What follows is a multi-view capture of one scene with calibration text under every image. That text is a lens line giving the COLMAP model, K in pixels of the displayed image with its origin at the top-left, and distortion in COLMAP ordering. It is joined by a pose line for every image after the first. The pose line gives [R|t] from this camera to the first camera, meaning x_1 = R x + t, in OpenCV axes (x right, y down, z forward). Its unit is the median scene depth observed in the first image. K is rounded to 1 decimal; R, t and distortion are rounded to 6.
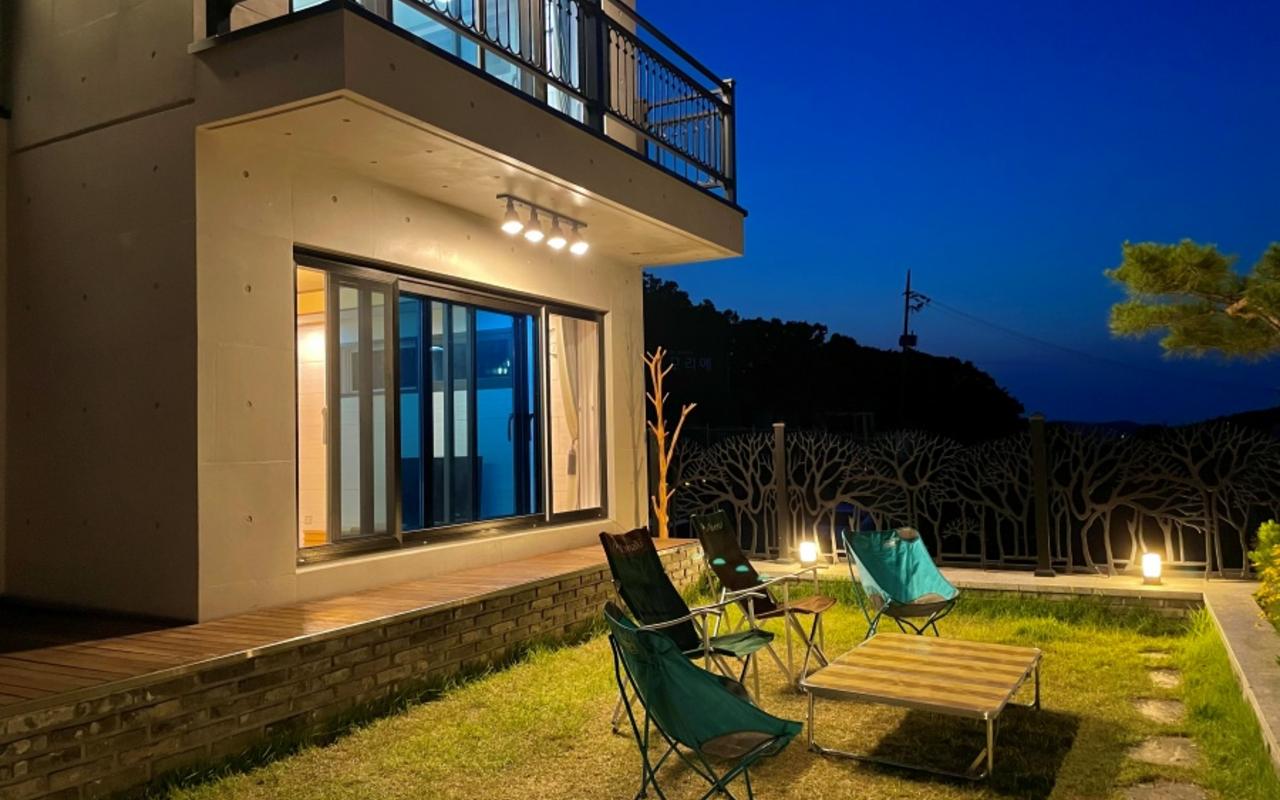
lens RADIAL K [[961.5, 0, 640.0], [0, 961.5, 400.0], [0, 0, 1]] dist [0.099406, -0.130711]
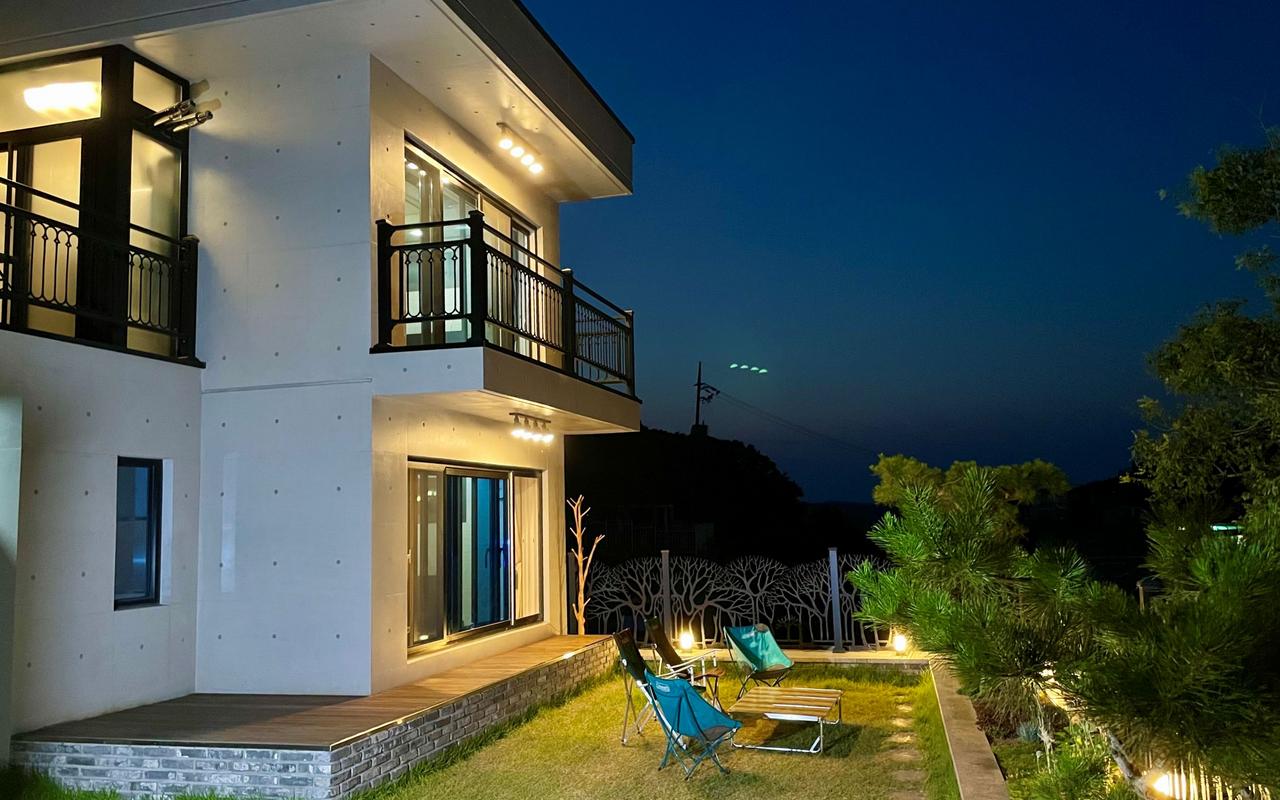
lens RADIAL K [[1016.7, 0, 640.0], [0, 1016.7, 400.0], [0, 0, 1]] dist [0.104345, -0.154792]
pose [[0.976270, 0.021633, 0.215474, -0.240298], [-0.004341, 0.996753, -0.080403, -0.082562], [-0.216514, 0.077559, 0.973194, -0.520571]]
